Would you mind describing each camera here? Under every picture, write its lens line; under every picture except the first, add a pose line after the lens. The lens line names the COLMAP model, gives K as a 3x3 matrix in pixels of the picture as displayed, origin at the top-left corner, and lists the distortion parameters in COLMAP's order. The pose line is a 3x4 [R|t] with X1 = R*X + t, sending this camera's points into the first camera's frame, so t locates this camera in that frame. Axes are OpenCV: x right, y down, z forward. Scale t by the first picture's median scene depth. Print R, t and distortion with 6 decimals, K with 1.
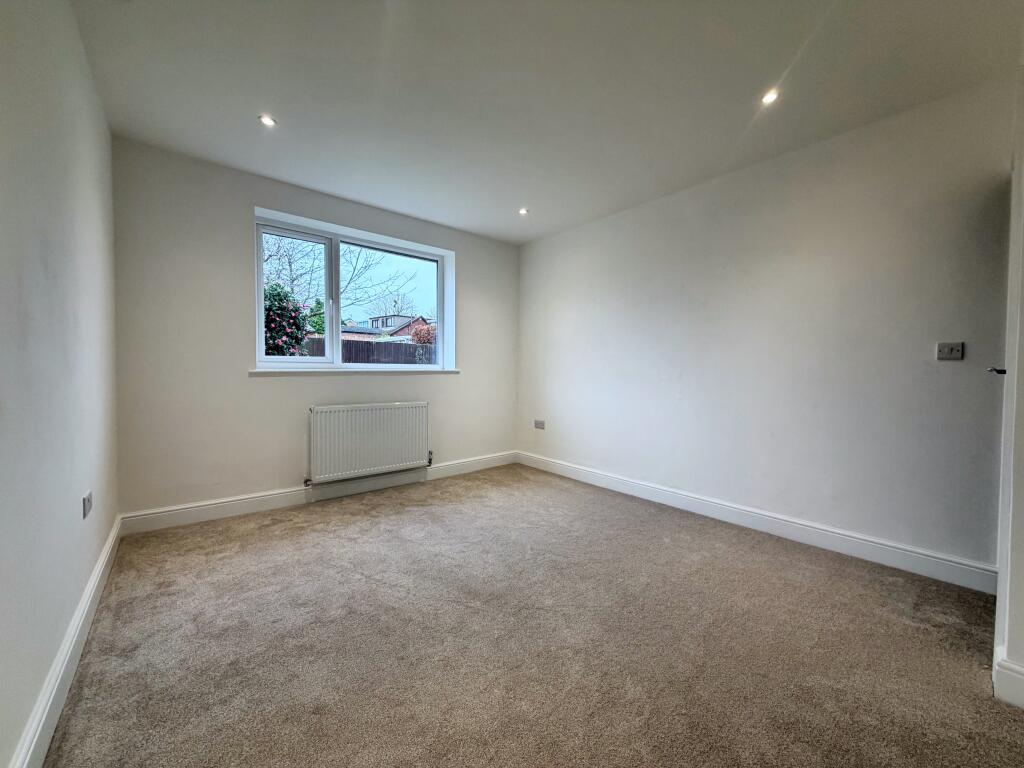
lens RADIAL K [[408.6, 0, 511.4], [0, 408.6, 382.3], [0, 0, 1]] dist [0.000081, -0.000082]
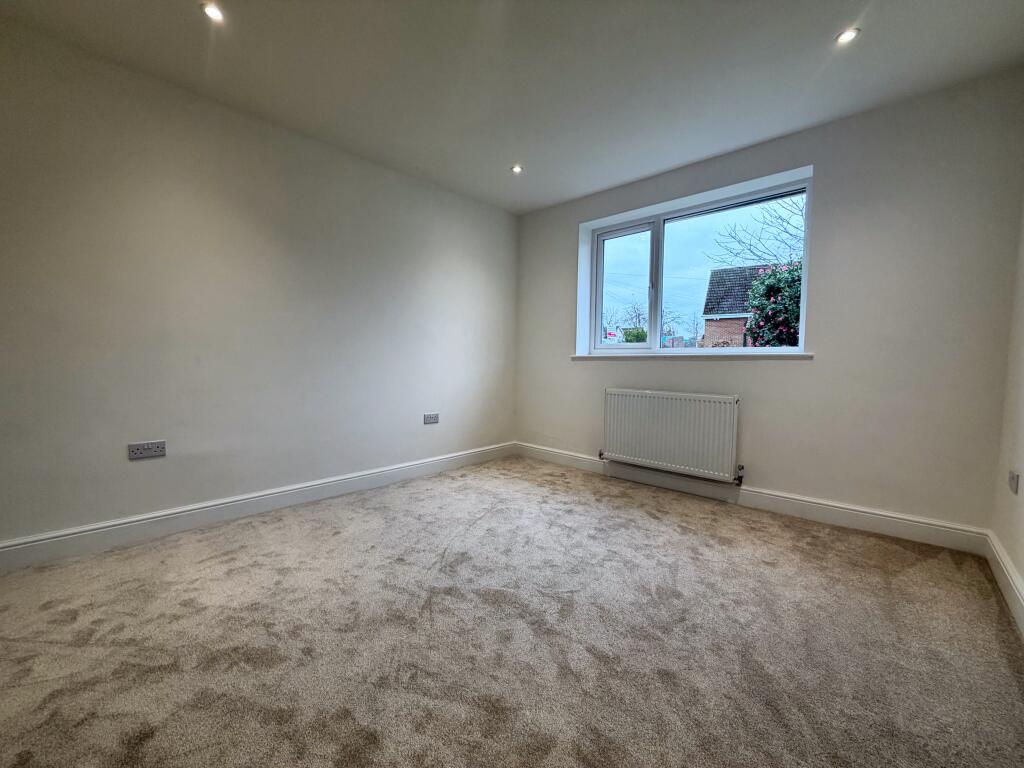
lens RADIAL K [[408.6, 0, 511.4], [0, 408.6, 382.3], [0, 0, 1]] dist [0.000081, -0.000082]
pose [[0.130732, 0.048467, -0.990232, 0.569302], [-0.038914, 0.998286, 0.043723, 0.005404], [0.990654, 0.032818, 0.132394, 0.606534]]
